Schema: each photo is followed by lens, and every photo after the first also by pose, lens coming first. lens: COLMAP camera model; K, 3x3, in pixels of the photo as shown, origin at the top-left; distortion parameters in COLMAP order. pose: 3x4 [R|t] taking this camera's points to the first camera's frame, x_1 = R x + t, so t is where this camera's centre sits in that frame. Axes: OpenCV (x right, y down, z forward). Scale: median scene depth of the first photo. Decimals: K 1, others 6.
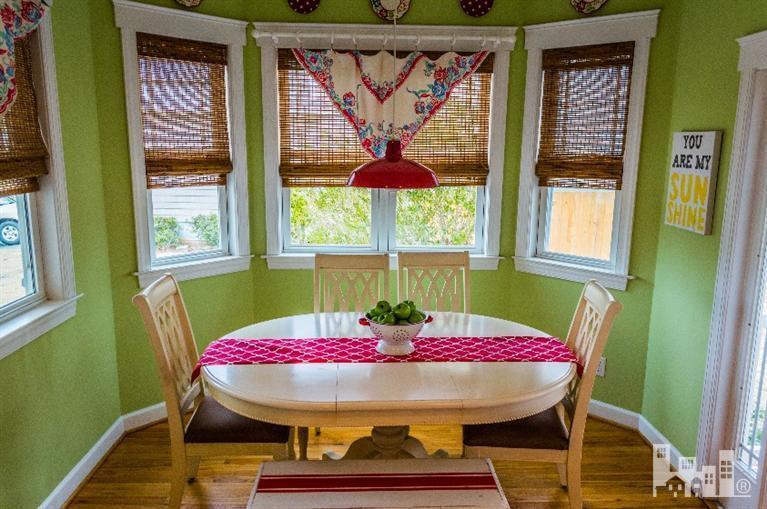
lens RADIAL K [[624.8, 0, 399.5], [0, 624.8, 280.9], [0, 0, 1]] dist [0.038256, -0.002532]
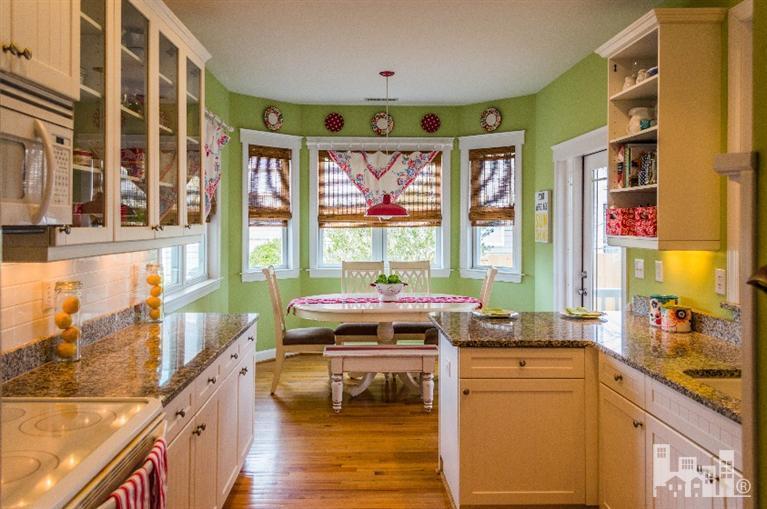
lens RADIAL K [[595.3, 0, 400.2], [0, 595.3, 253.4], [0, 0, 1]] dist [-0.038108, 0.001784]
pose [[0.999643, -0.012978, 0.023372, -0.008917], [0.016748, 0.985454, -0.169116, 0.204210], [-0.020837, 0.169447, 0.985319, -0.609112]]
